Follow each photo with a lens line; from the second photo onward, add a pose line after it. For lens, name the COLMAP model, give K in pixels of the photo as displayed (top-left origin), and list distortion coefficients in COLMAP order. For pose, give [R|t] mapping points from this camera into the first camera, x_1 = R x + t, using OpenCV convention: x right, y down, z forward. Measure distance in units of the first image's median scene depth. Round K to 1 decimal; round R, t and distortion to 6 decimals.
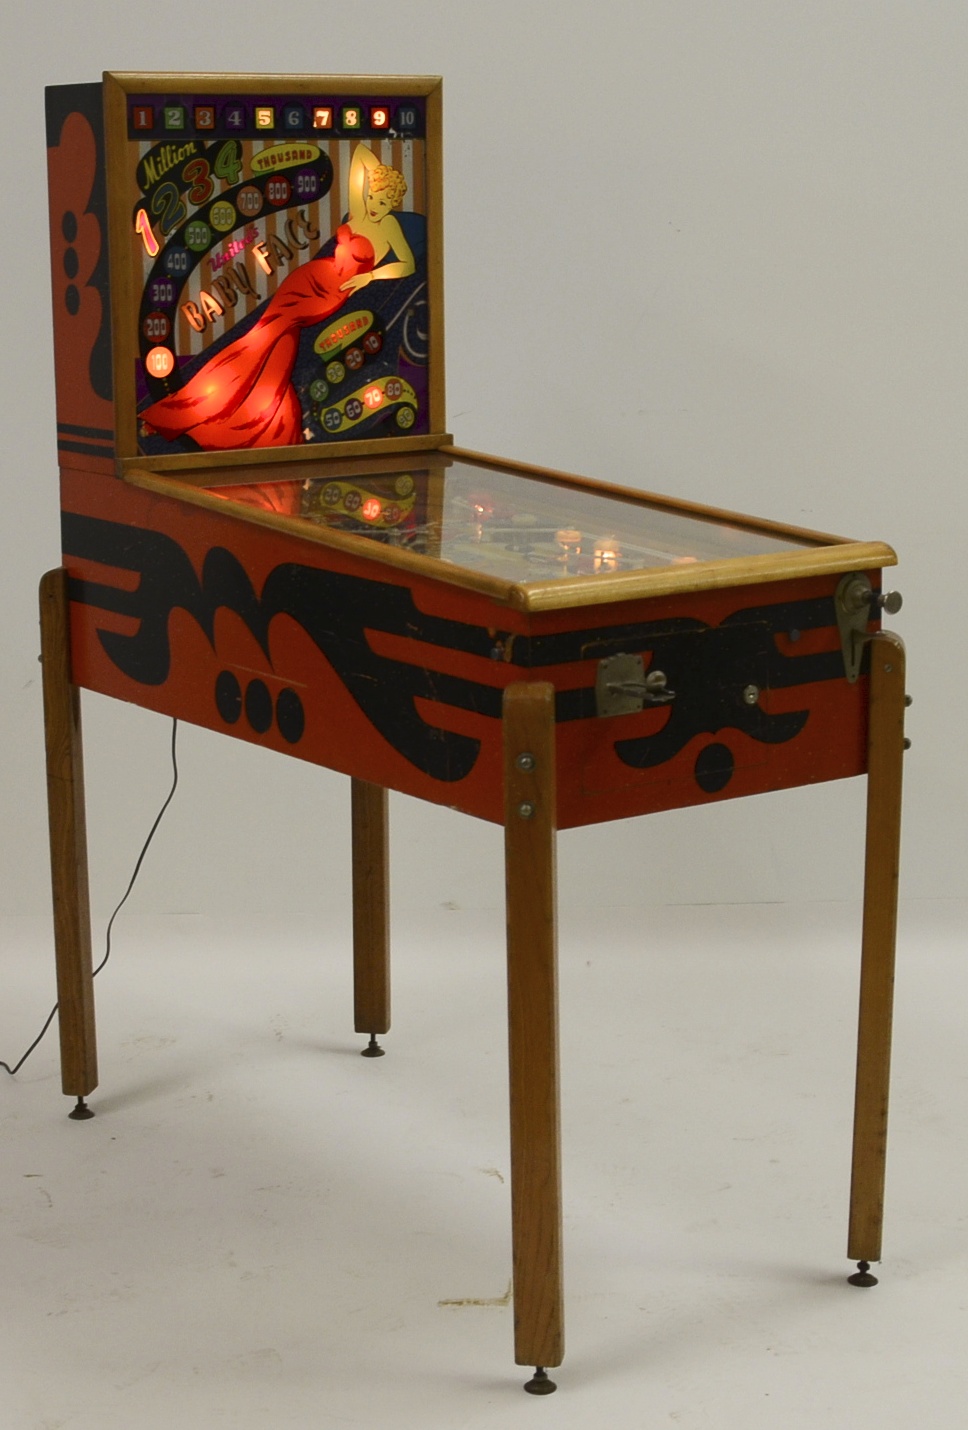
lens RADIAL K [[2718.2, 0, 420.0], [0, 2718.2, 671.9], [0, 0, 1]] dist [0.005825, 0.000000]
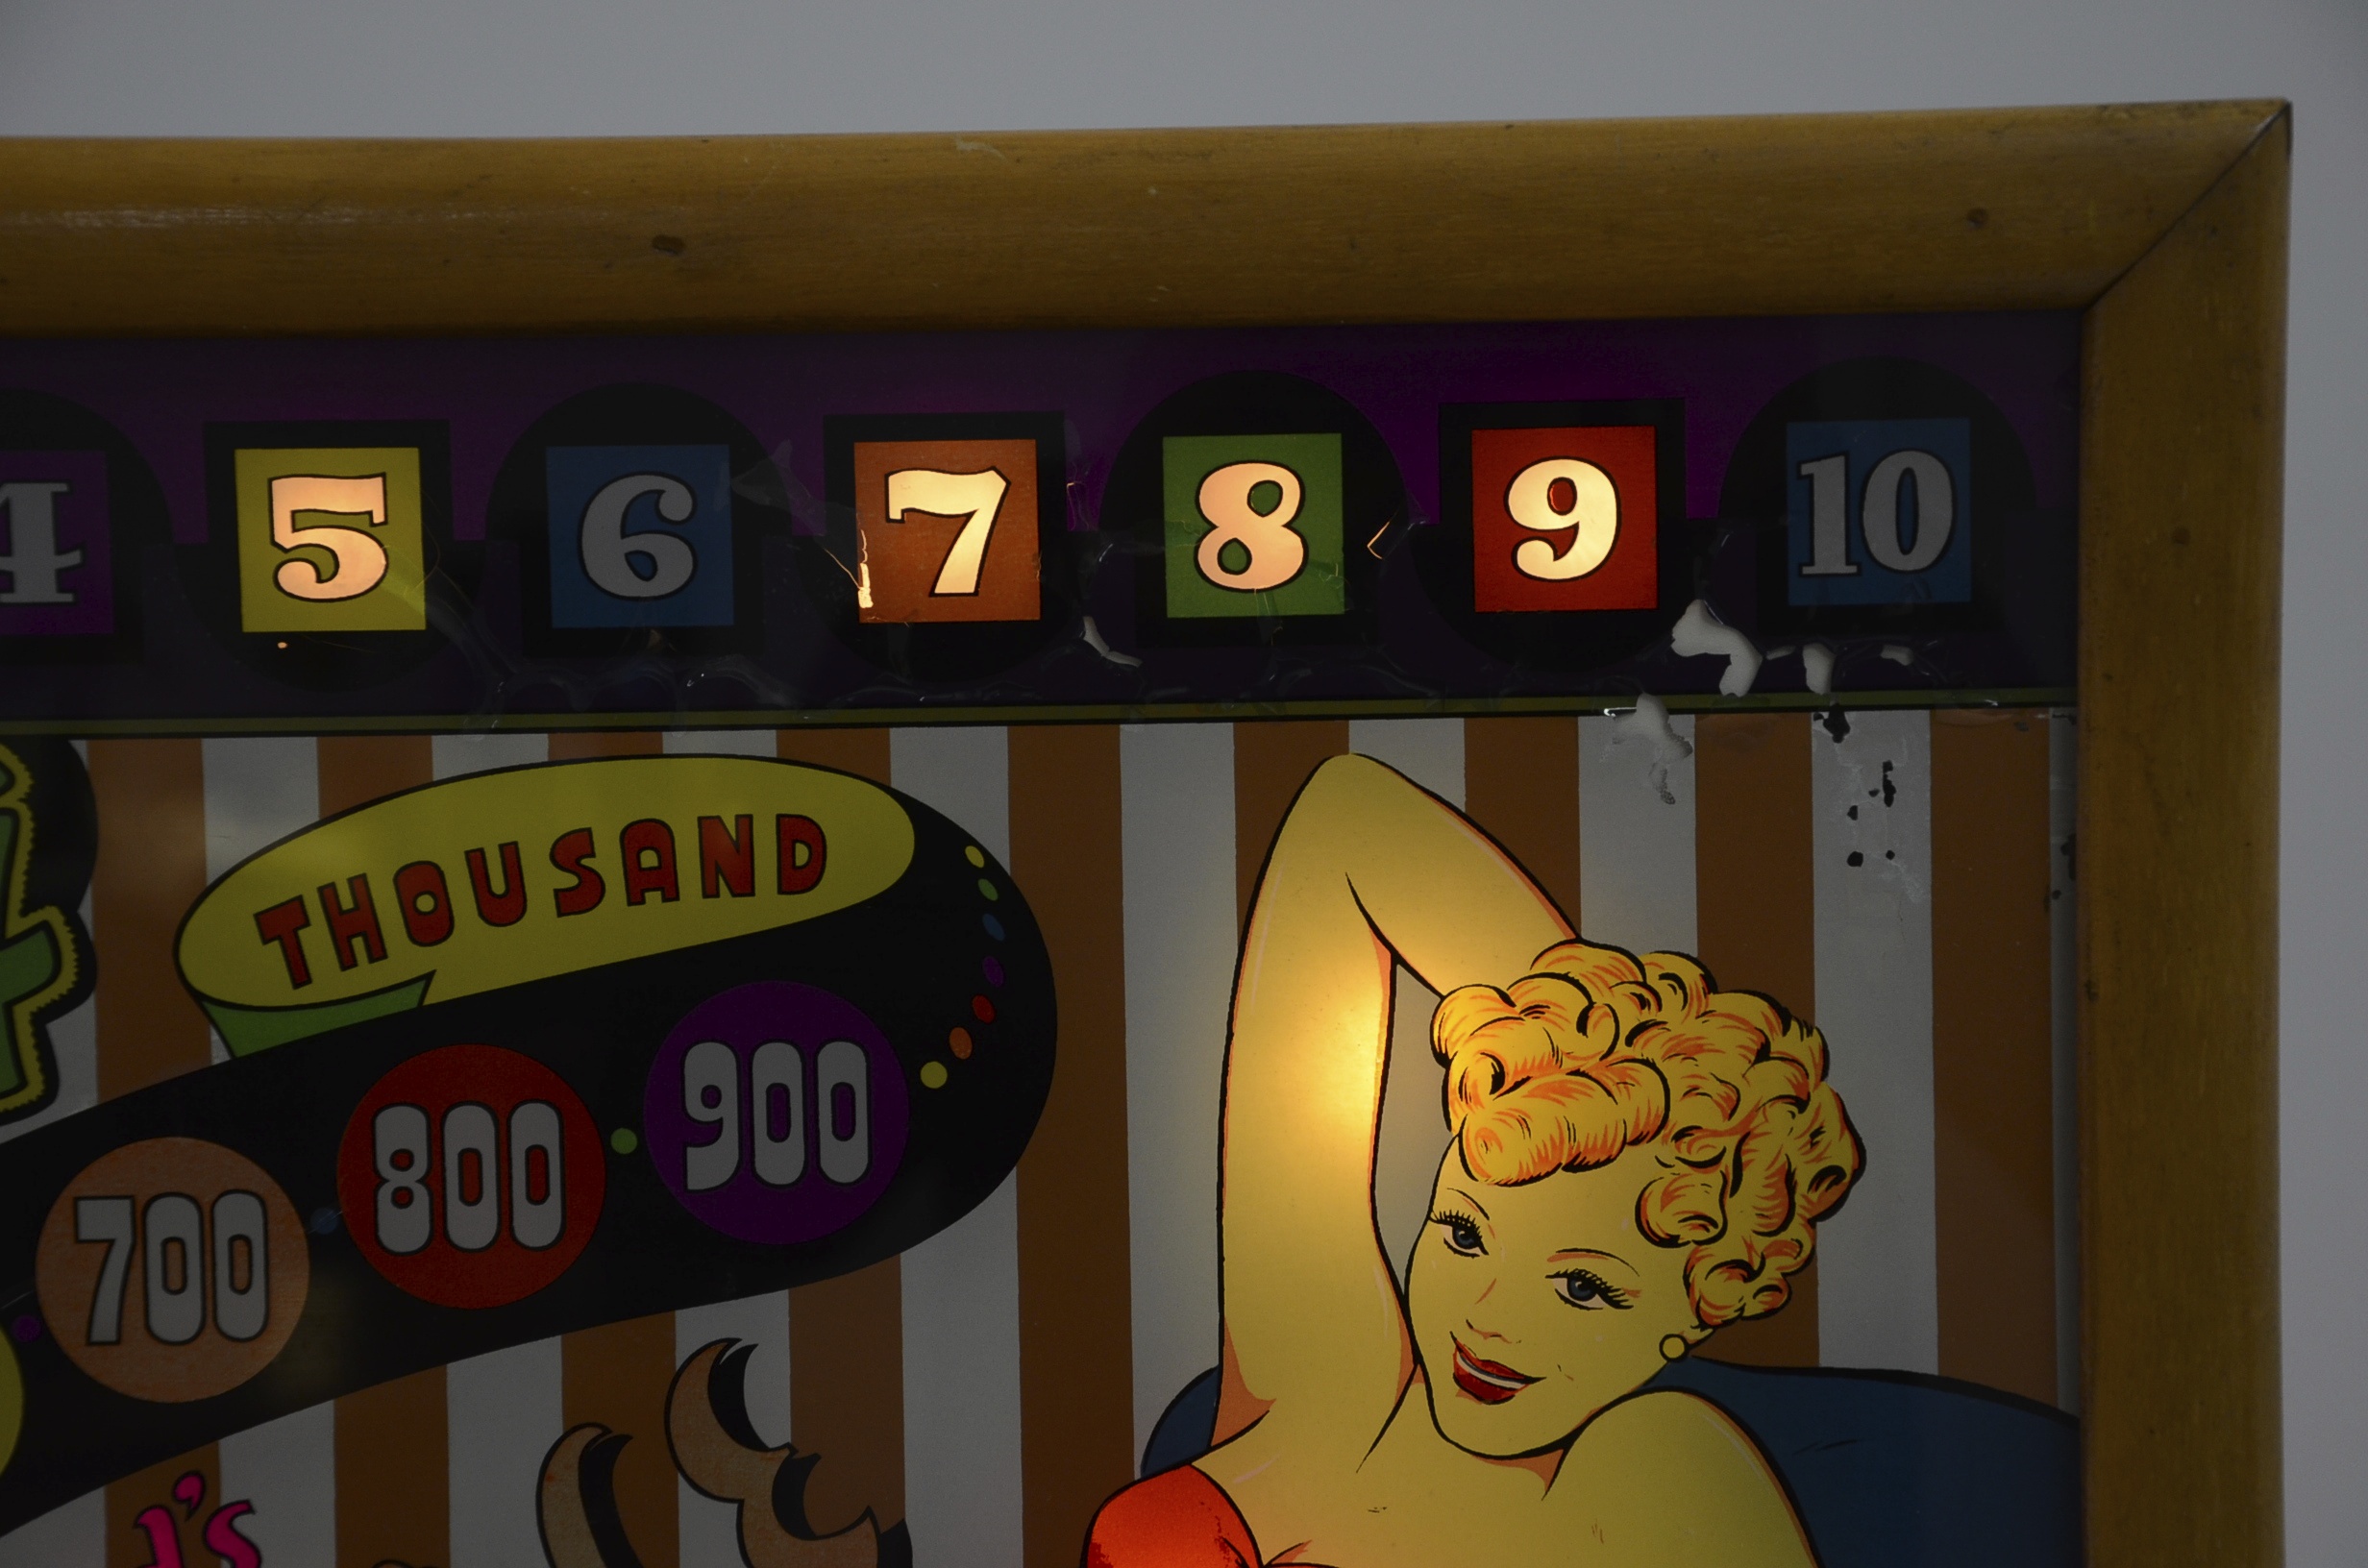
lens RADIAL K [[5587.9, 0, 1179.0], [0, 5587.9, 793.3], [0, 0, 1]] dist [0.471898, 0.000000]
pose [[0.805212, 0.050788, -0.590808, 0.107741], [-0.097840, 0.994049, -0.047895, -0.185089], [0.584860, 0.096370, 0.805389, 0.832255]]
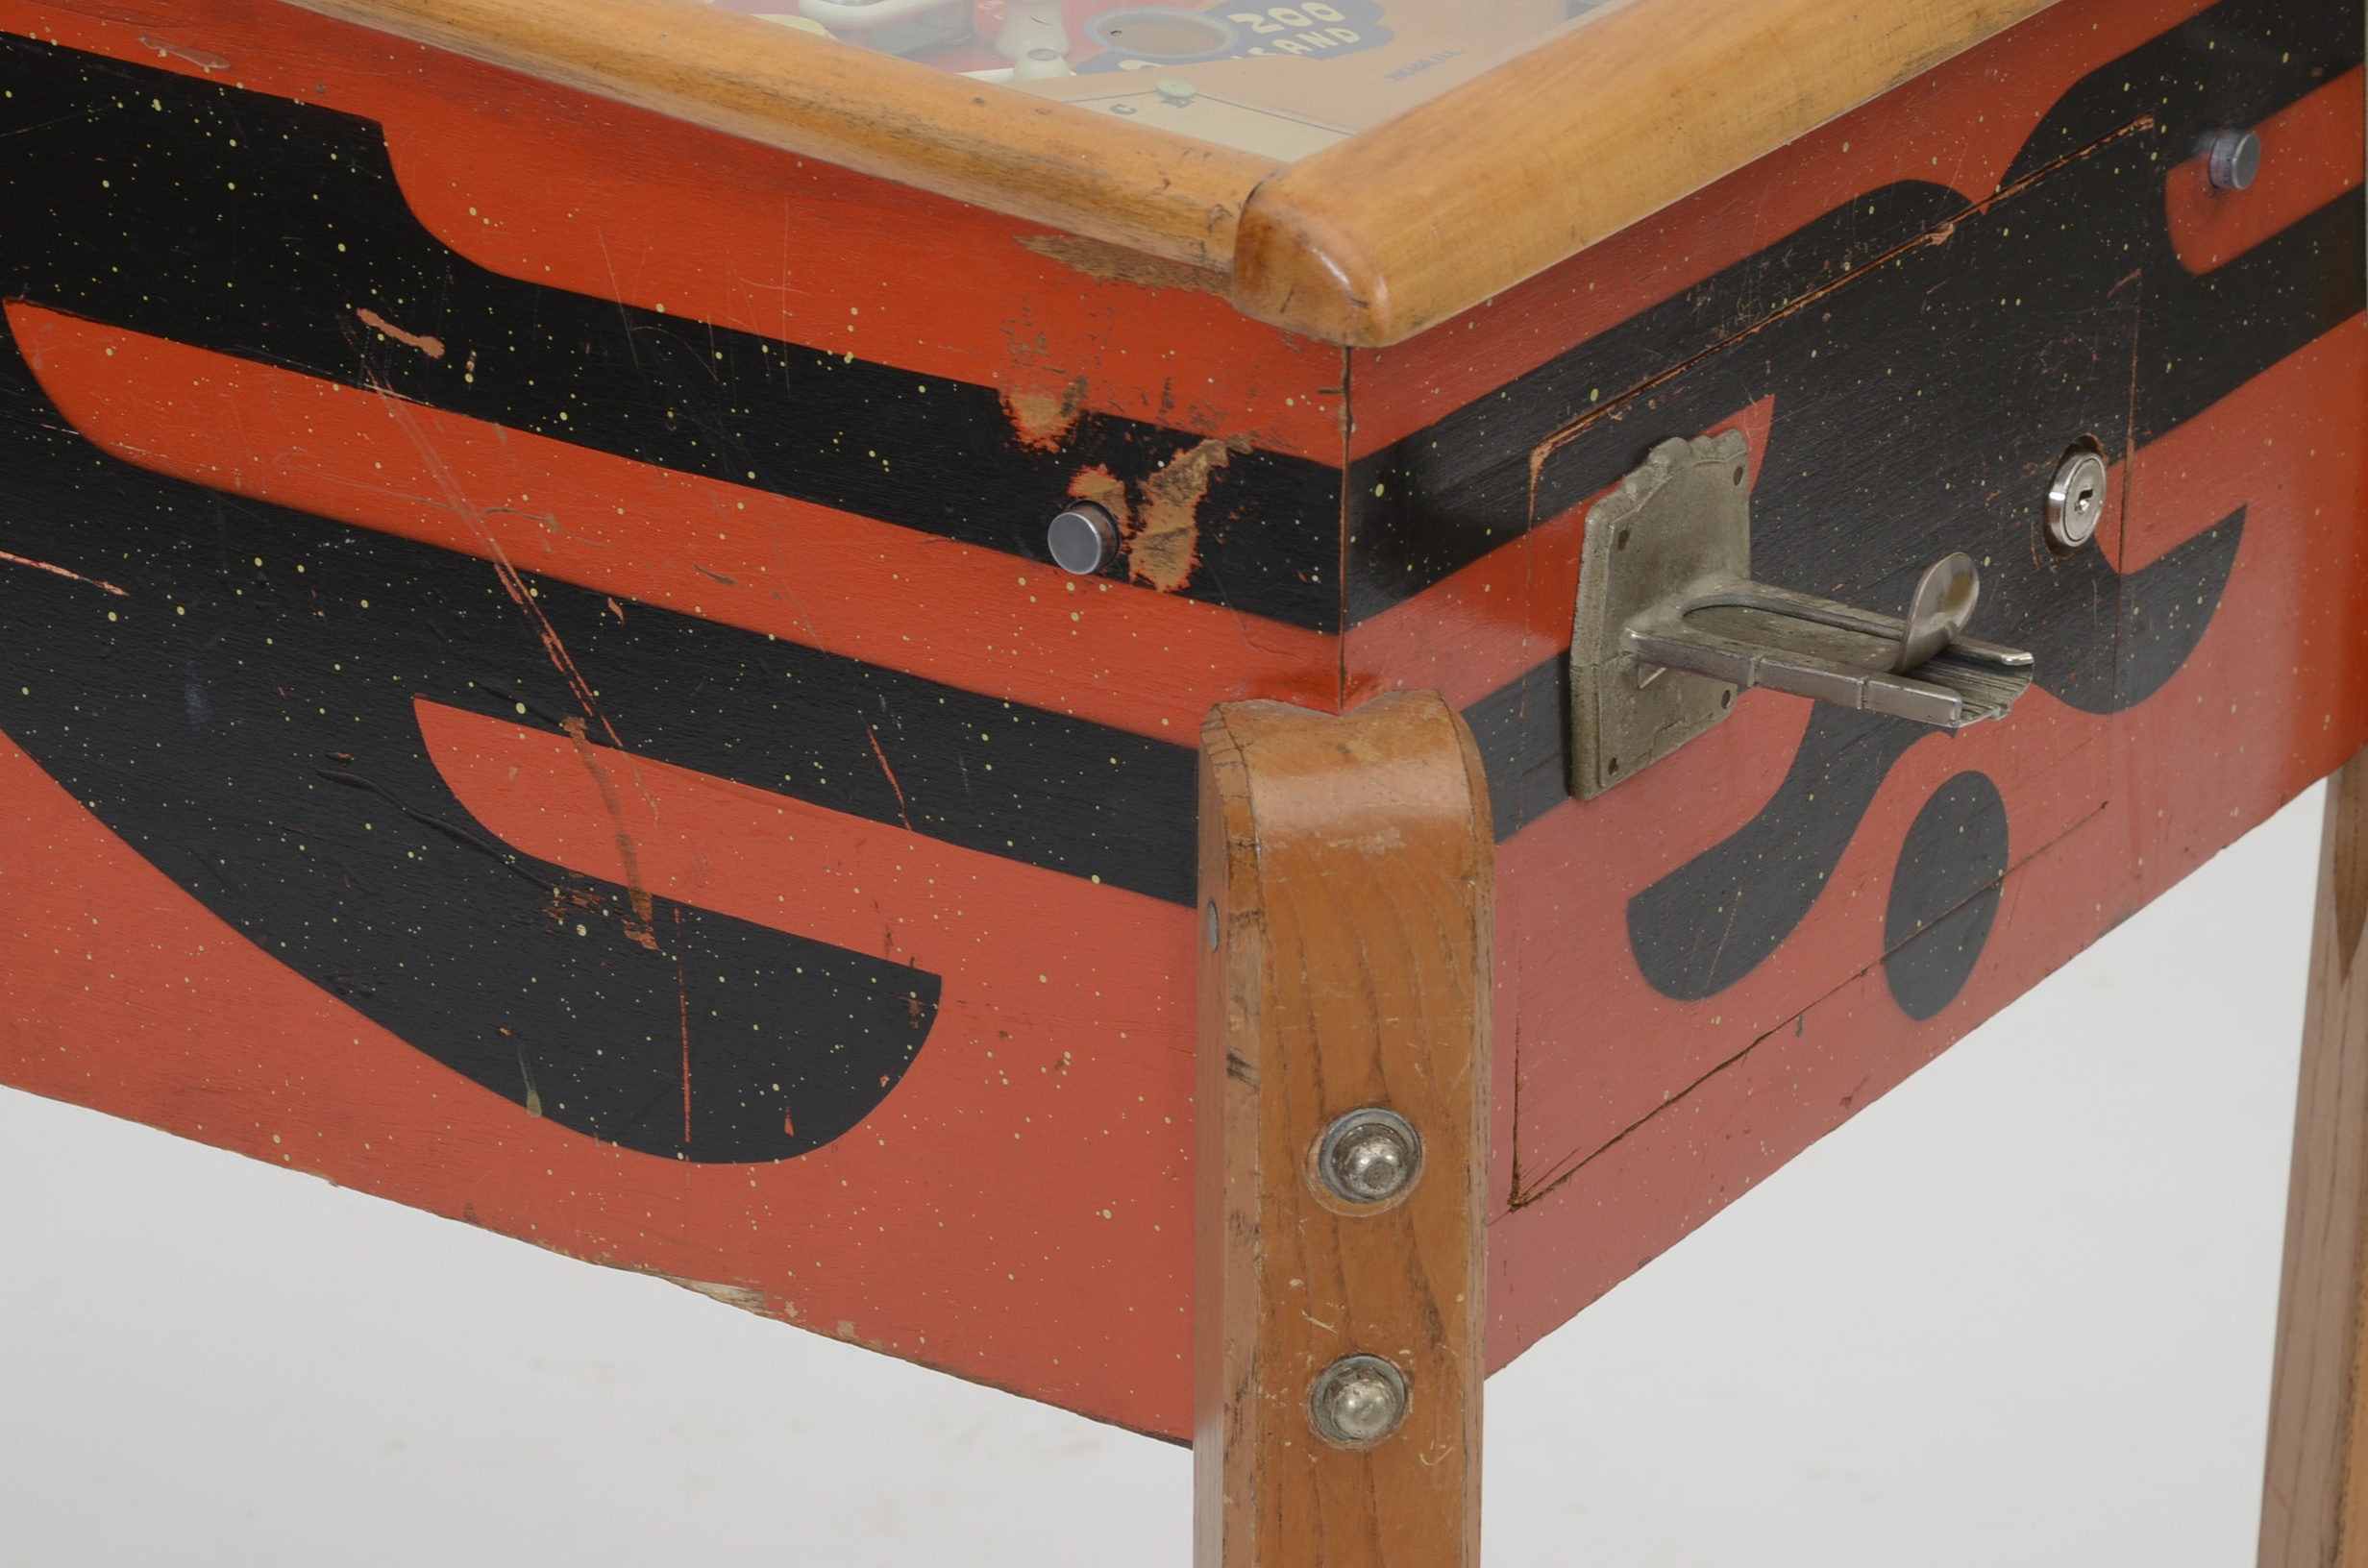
lens RADIAL K [[7164.5, 0, 1179.7], [0, 7164.5, 783.6], [0, 0, 1]] dist [0.774696, 0.000000]
pose [[0.922042, -0.125890, 0.366046, -0.111766], [0.048435, 0.975727, 0.213567, -0.072698], [-0.384047, -0.179189, 0.905759, 0.452010]]
